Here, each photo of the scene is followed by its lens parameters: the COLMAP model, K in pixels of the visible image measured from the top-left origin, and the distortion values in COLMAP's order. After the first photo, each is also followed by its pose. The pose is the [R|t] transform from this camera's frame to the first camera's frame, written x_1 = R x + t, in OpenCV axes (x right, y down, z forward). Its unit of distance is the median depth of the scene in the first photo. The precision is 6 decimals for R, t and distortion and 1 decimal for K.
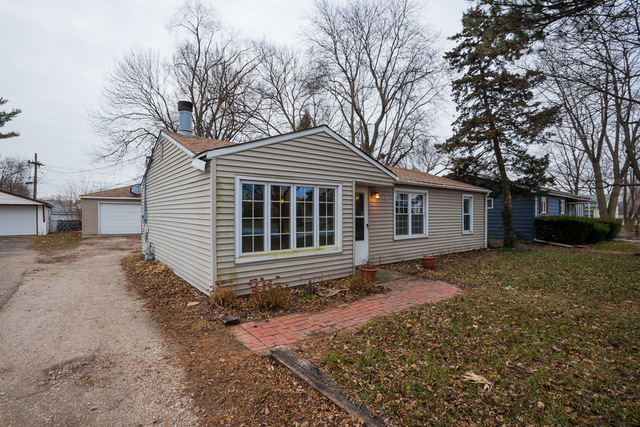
lens RADIAL K [[307.6, 0, 321.7], [0, 307.6, 212.0], [0, 0, 1]] dist [-0.029825, 0.009978]
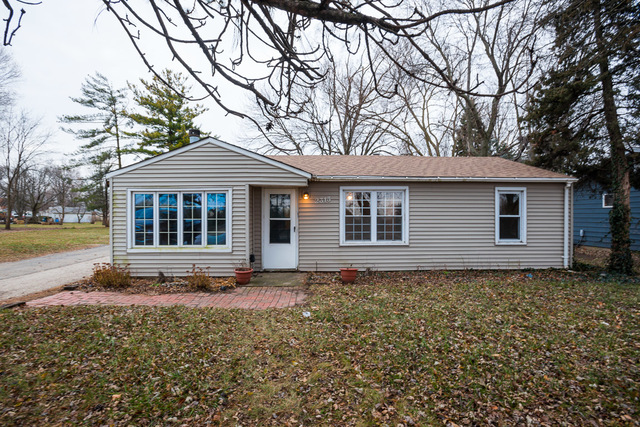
lens RADIAL K [[307.6, 0, 321.2], [0, 307.6, 217.3], [0, 0, 1]] dist [-0.029825, 0.009978]
pose [[0.788117, -0.002572, -0.615520, 0.934916], [0.006467, 0.999971, 0.004102, 0.006852], [0.615491, -0.007213, 0.788111, 0.340165]]
